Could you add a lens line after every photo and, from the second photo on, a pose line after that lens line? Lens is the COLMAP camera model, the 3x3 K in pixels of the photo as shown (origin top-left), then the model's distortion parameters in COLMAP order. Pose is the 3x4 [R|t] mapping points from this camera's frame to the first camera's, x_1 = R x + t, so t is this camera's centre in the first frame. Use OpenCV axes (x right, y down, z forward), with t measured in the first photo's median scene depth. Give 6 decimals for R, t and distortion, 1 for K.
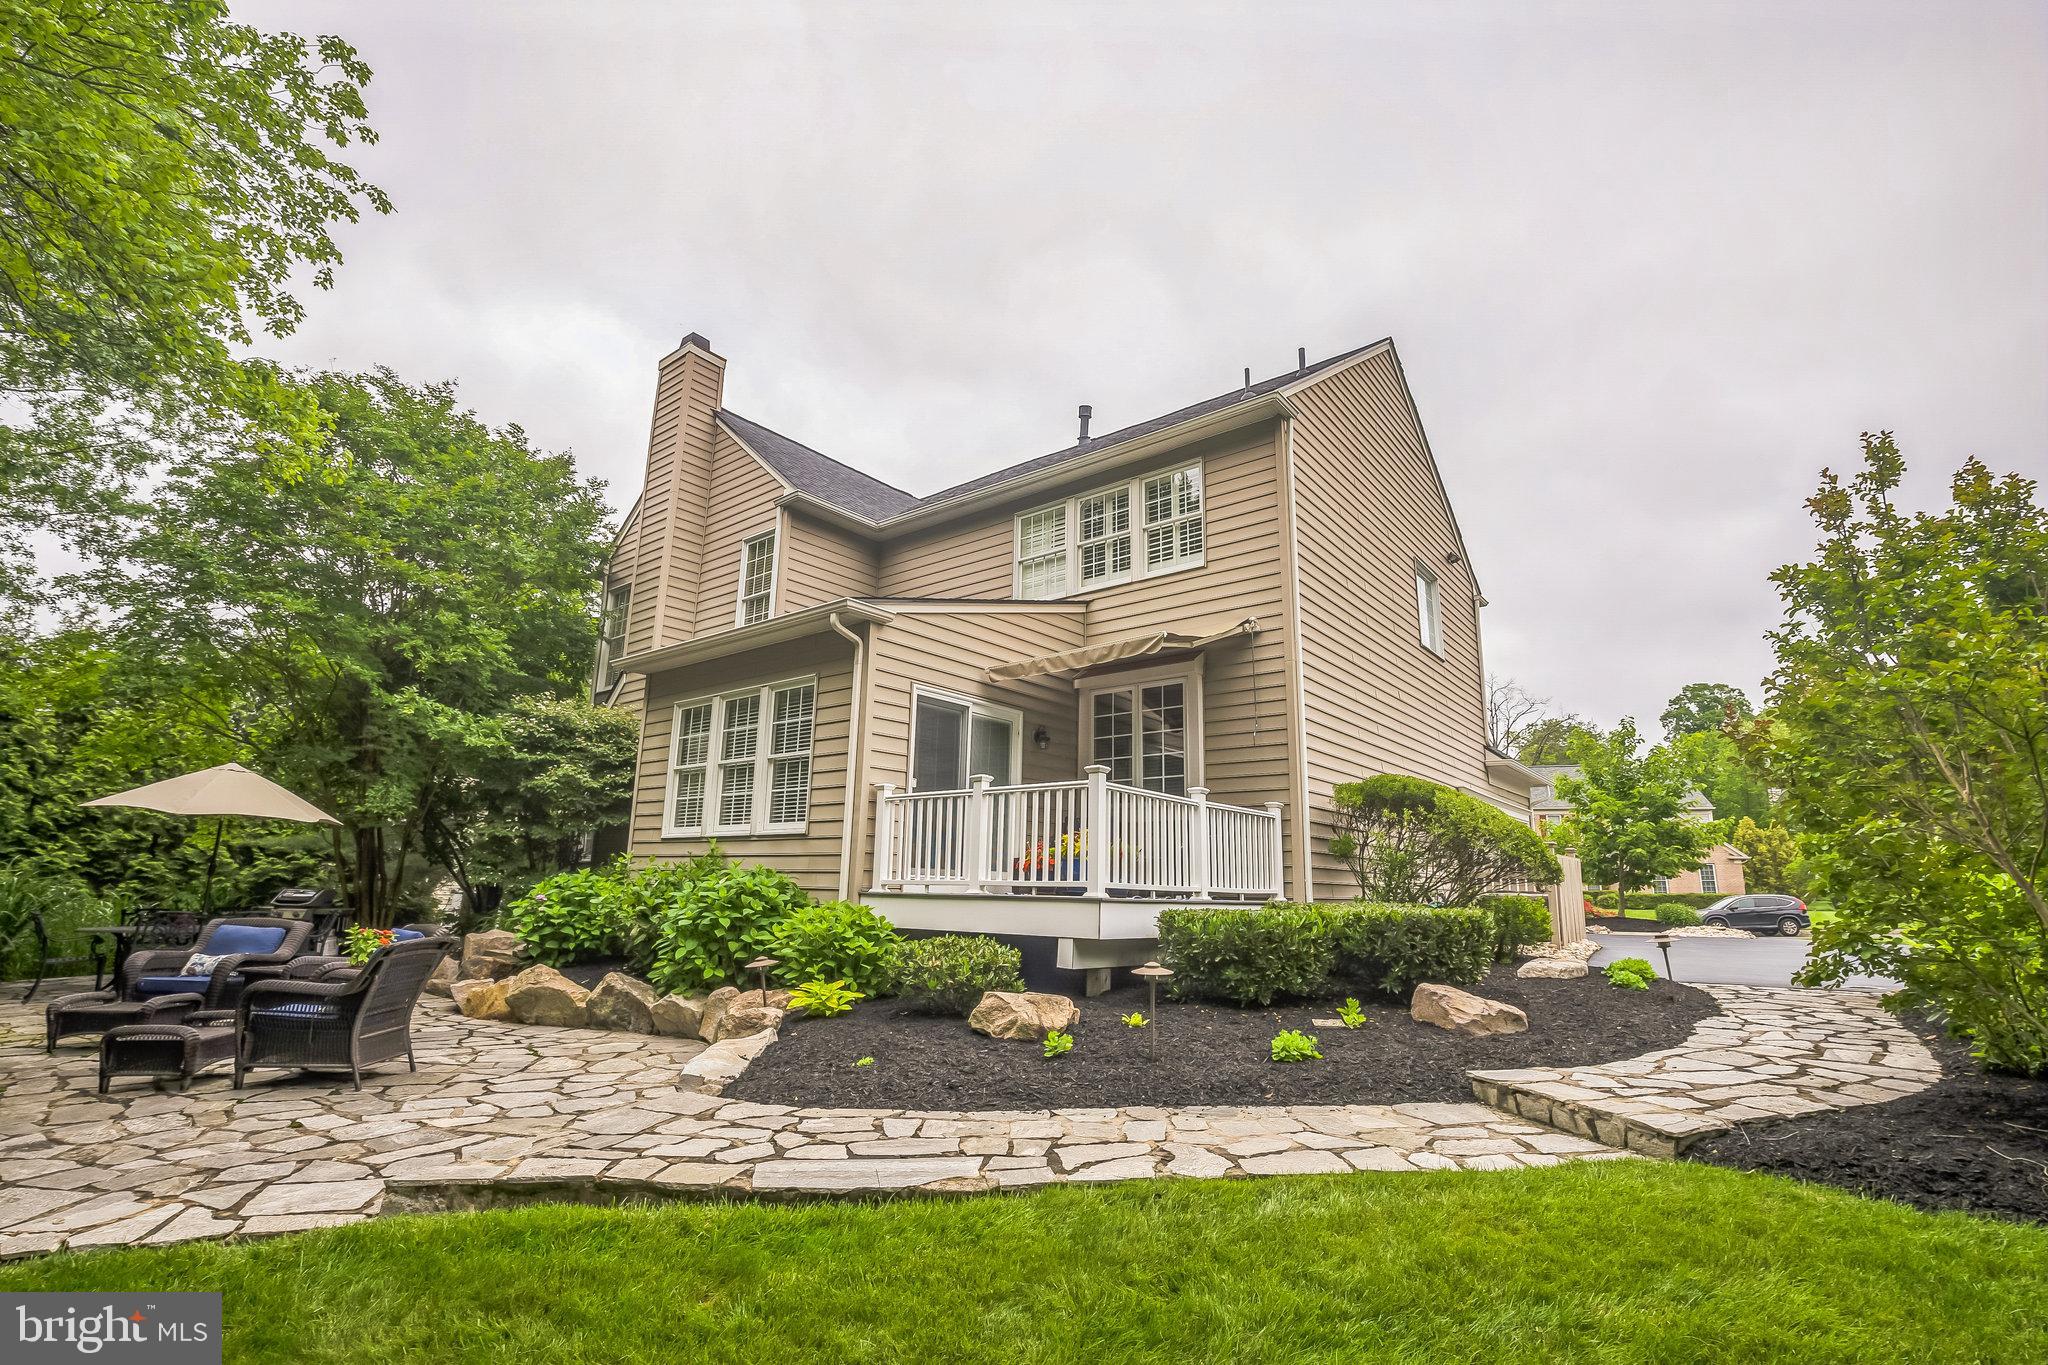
lens RADIAL K [[929.2, 0, 961.5], [0, 929.2, 679.5], [0, 0, 1]] dist [-0.029616, 0.003151]
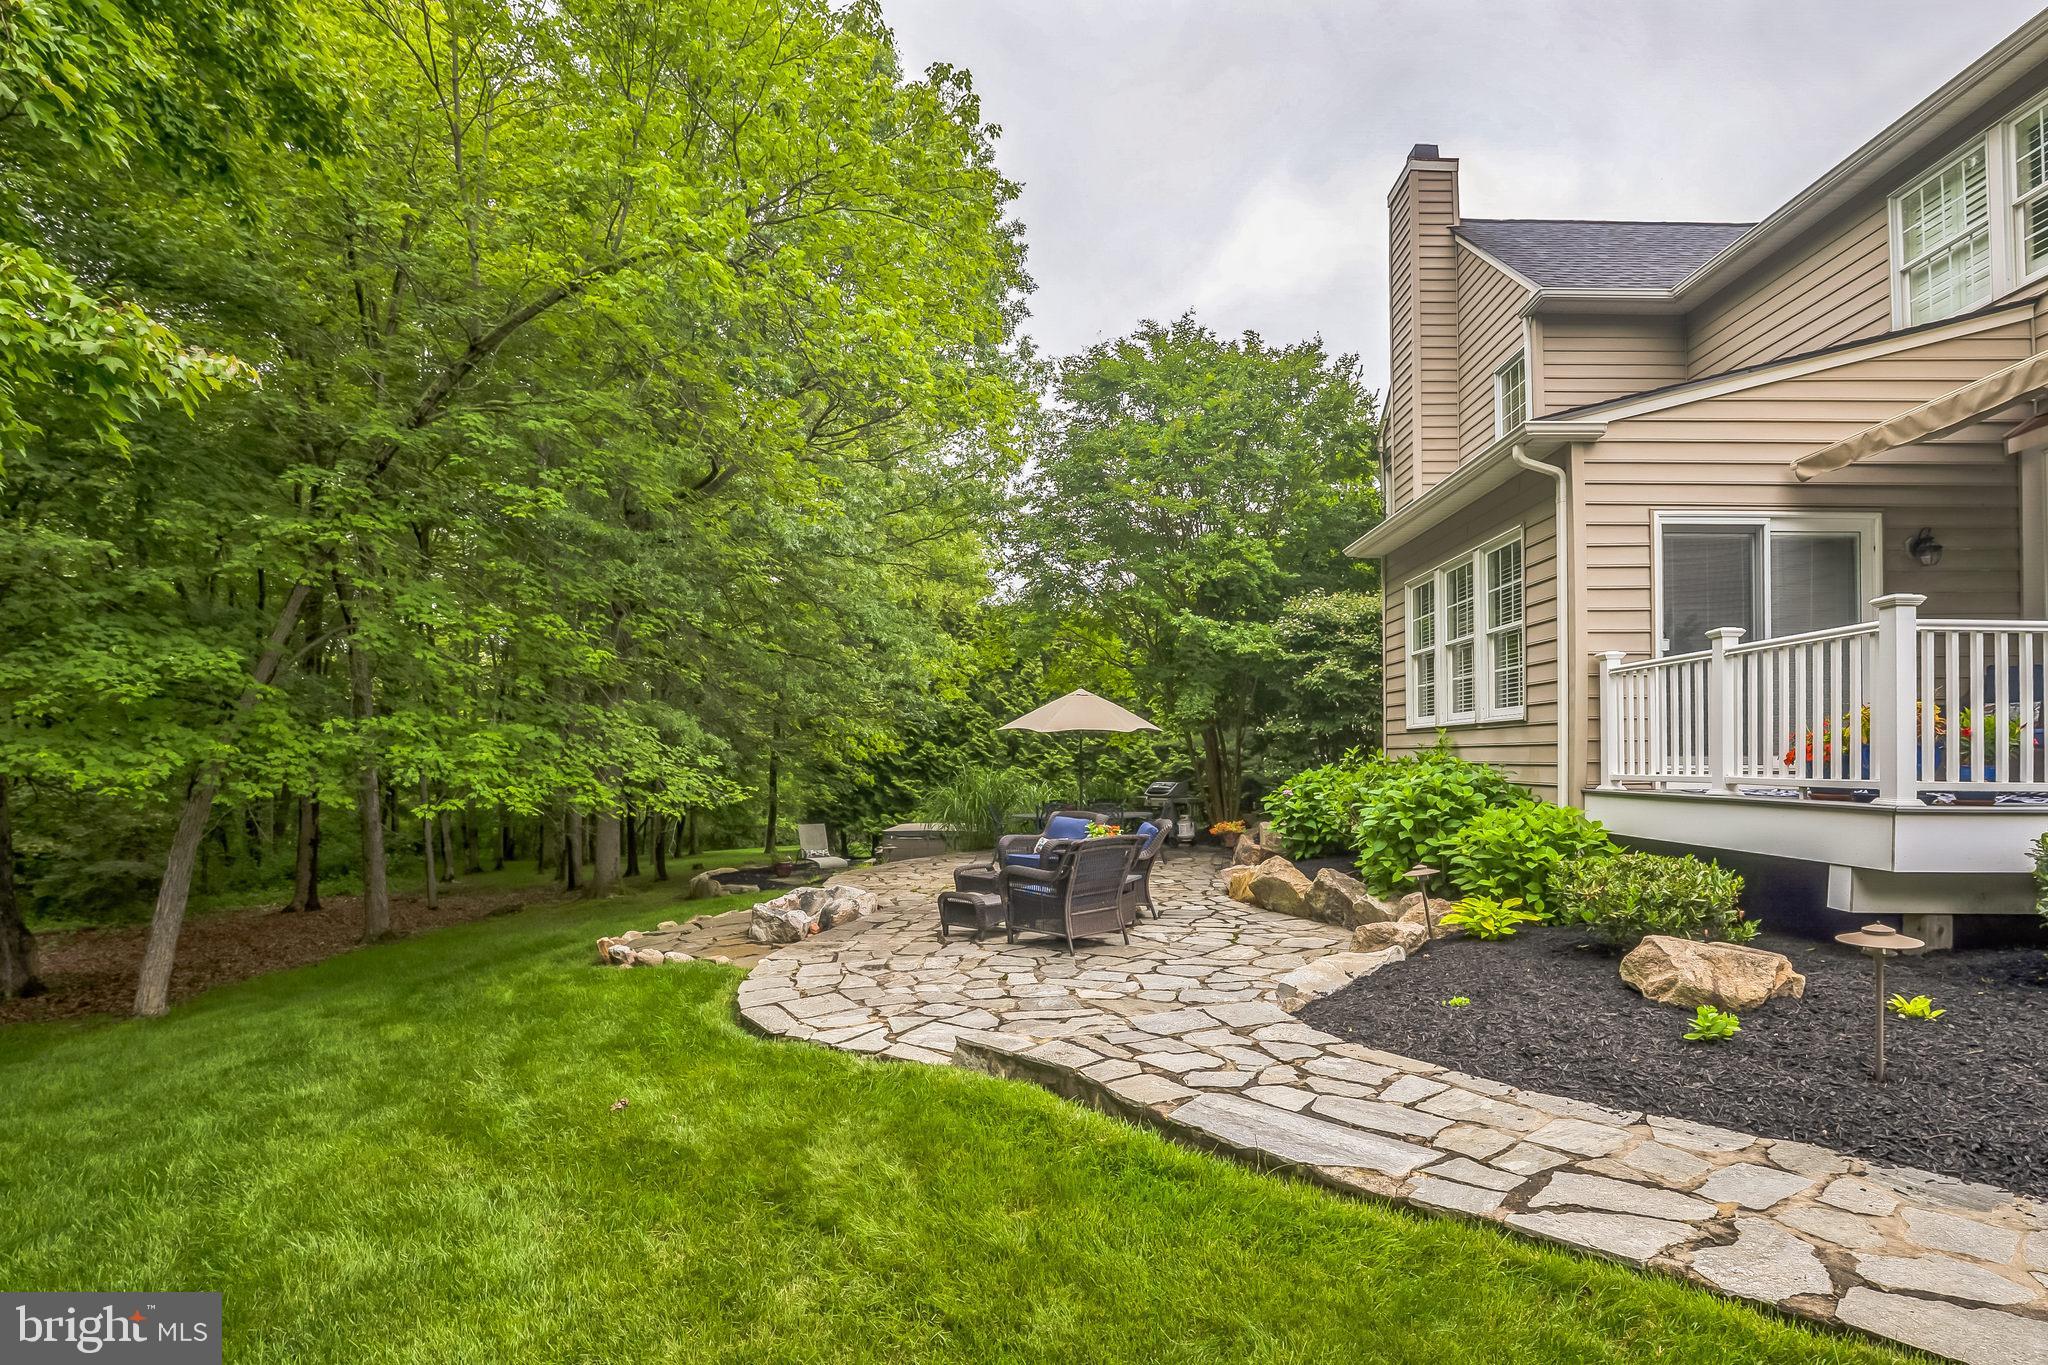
lens RADIAL K [[929.2, 0, 1059.5], [0, 929.2, 739.3], [0, 0, 1]] dist [-0.029616, 0.003151]
pose [[0.653012, -0.038366, -0.756375, 0.178190], [0.185207, 0.976482, 0.110367, 0.013376], [0.734353, -0.212157, 0.644760, 0.145858]]
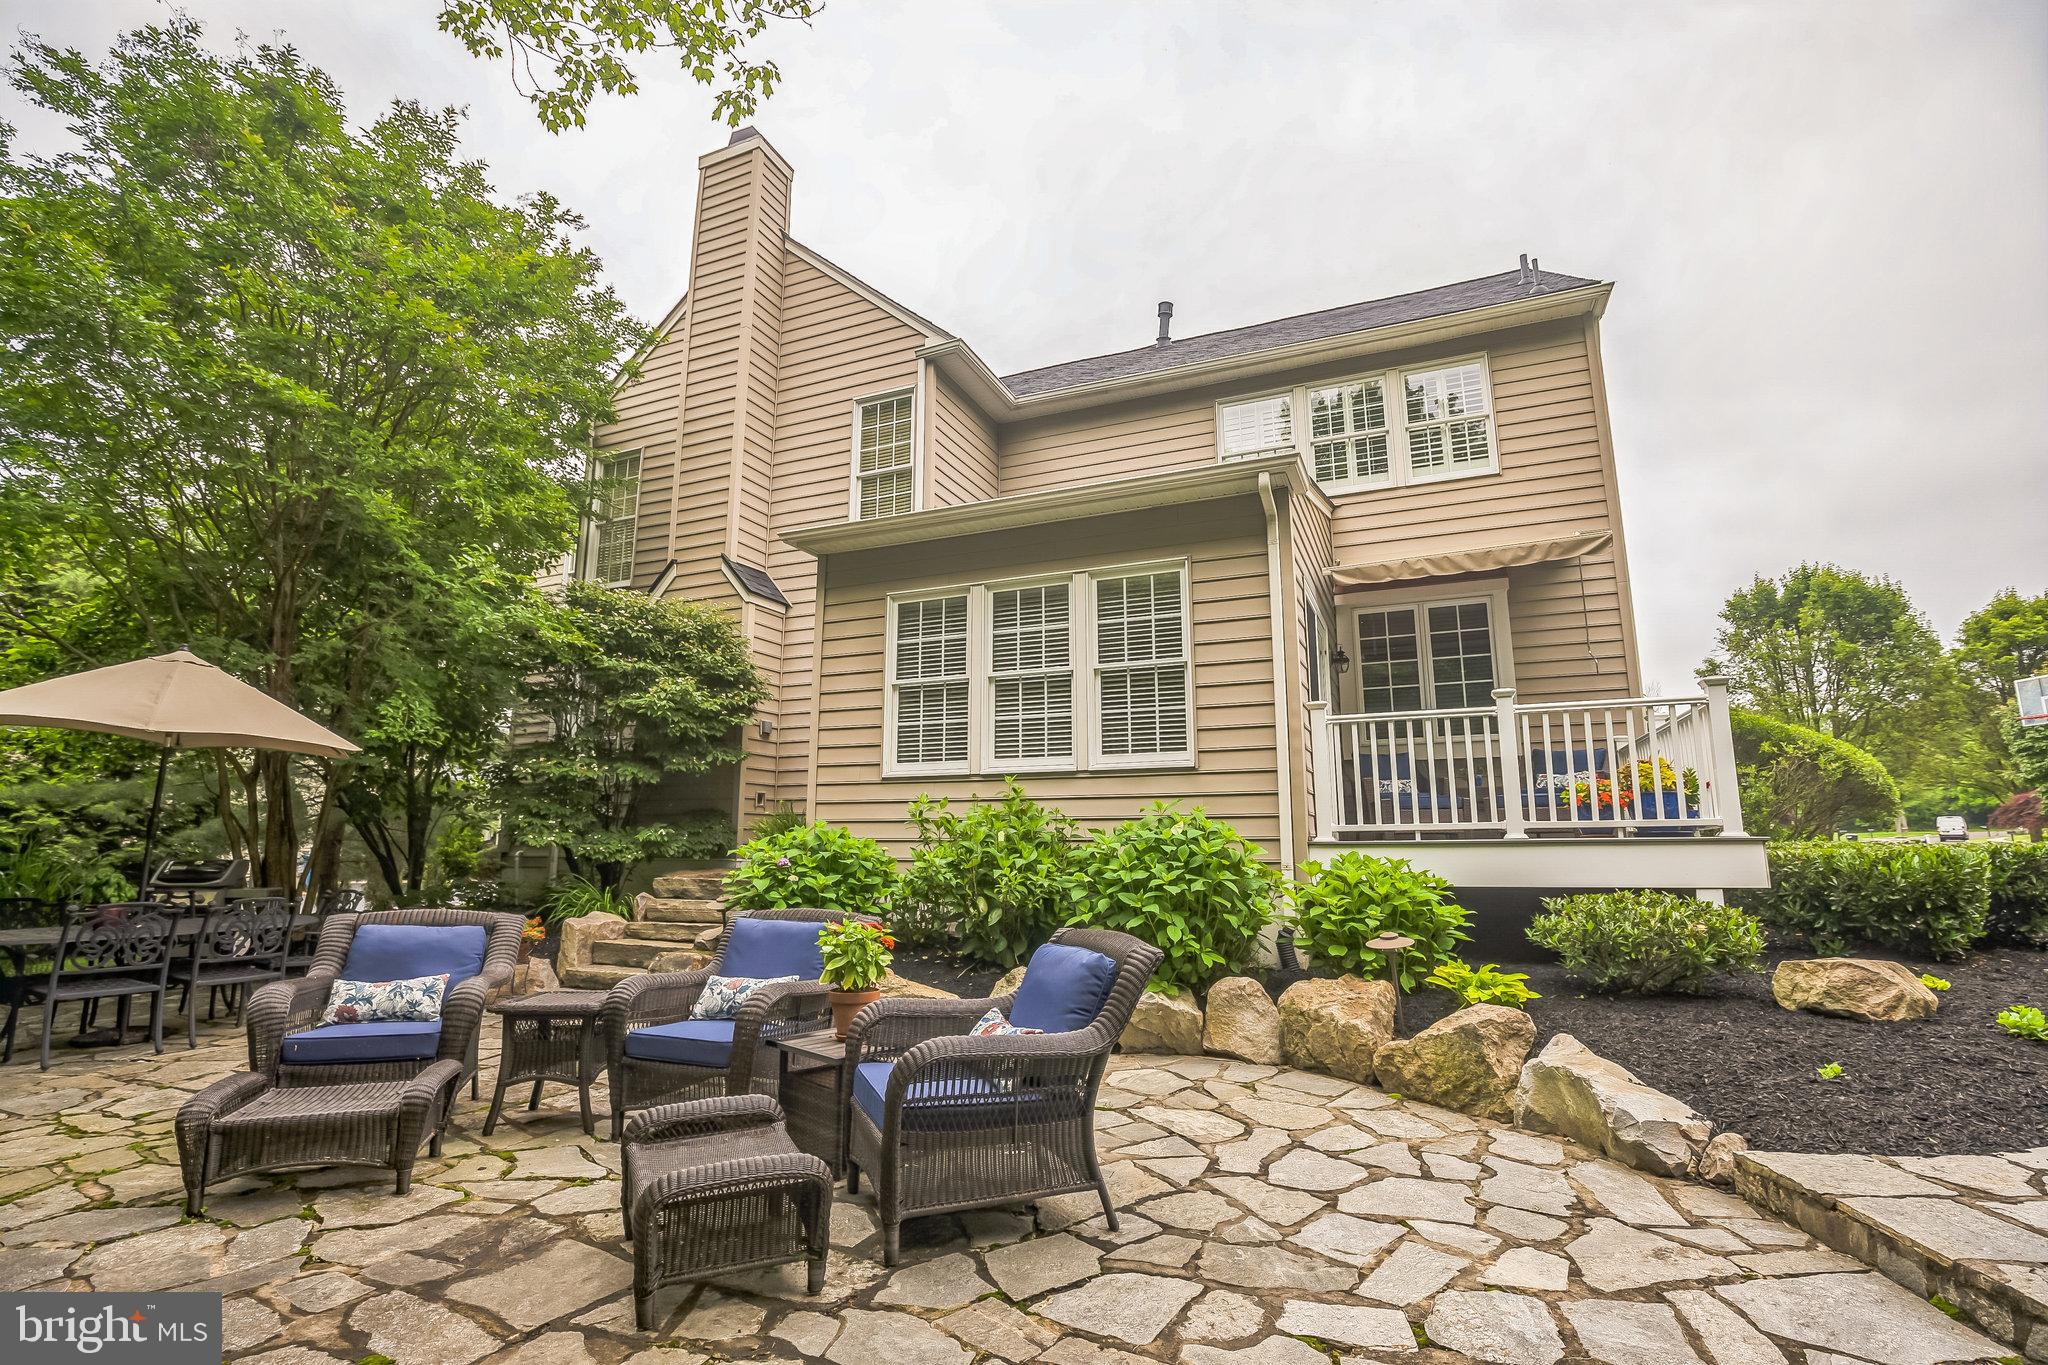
lens RADIAL K [[929.2, 0, 924.1], [0, 929.2, 686.6], [0, 0, 1]] dist [-0.029616, 0.003151]
pose [[0.957958, 0.029832, 0.285352, -0.567869], [-0.044818, 0.997929, 0.046132, 0.073283], [-0.283385, -0.056982, 0.957312, 0.332457]]
